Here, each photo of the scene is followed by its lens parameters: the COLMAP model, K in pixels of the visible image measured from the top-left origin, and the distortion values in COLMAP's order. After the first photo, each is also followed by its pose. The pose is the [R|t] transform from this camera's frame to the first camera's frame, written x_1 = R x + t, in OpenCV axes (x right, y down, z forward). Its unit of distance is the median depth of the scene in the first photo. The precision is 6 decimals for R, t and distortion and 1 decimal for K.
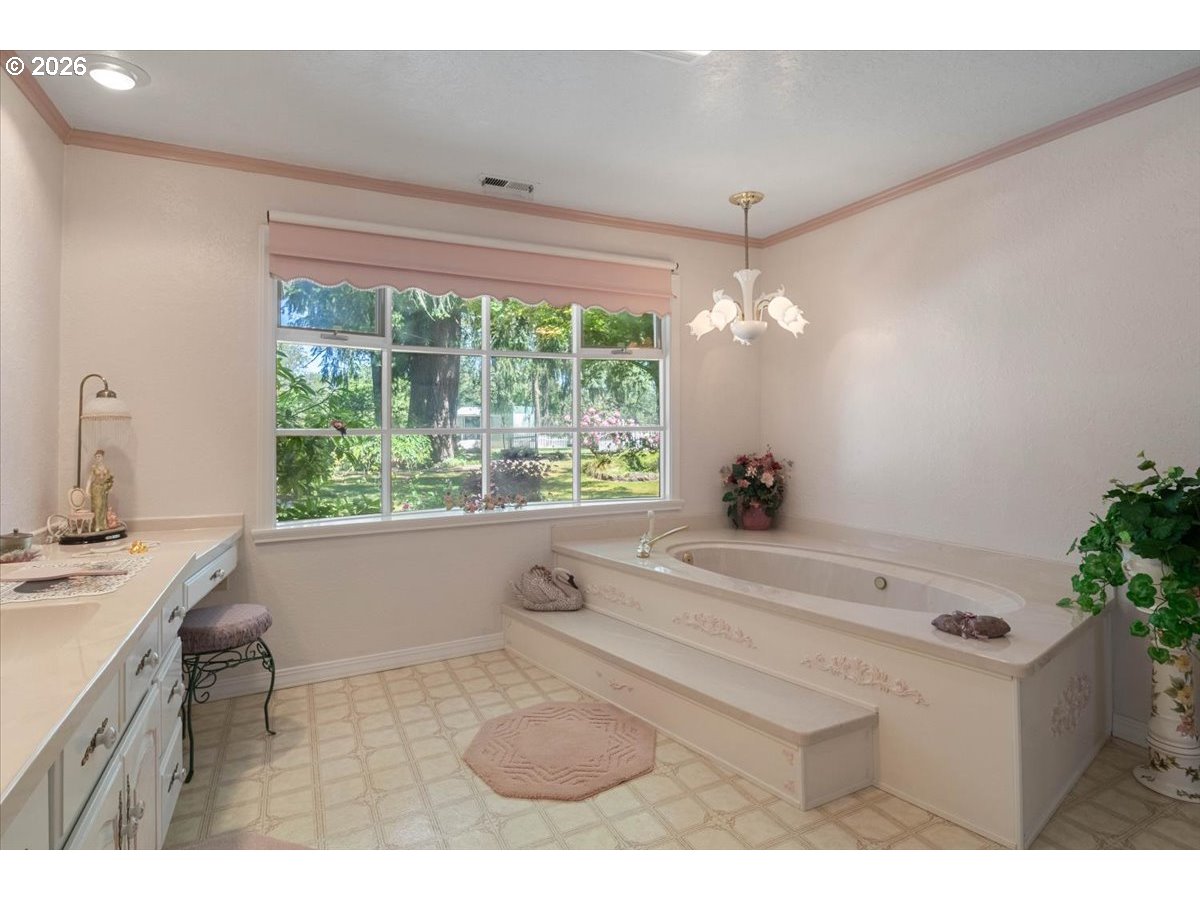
lens RADIAL K [[622.6, 0, 603.9], [0, 622.6, 417.5], [0, 0, 1]] dist [-0.000962, -0.000163]
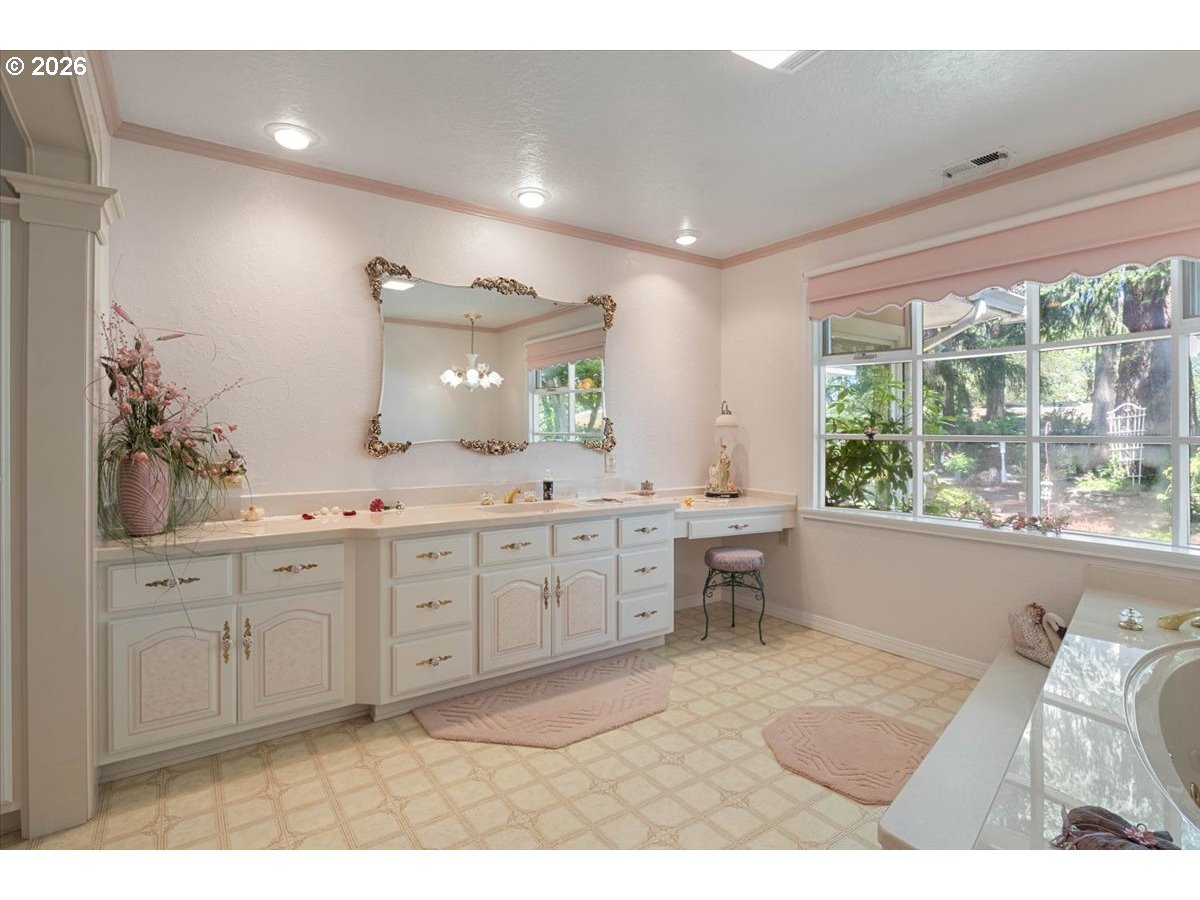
lens RADIAL K [[610.5, 0, 597.2], [0, 610.5, 440.0], [0, 0, 1]] dist [-0.001502, -0.000637]
pose [[0.134007, 0.022292, -0.990730, 0.815227], [0.012485, 0.999630, 0.024181, -0.007117], [0.990902, -0.015610, 0.133679, 0.430648]]
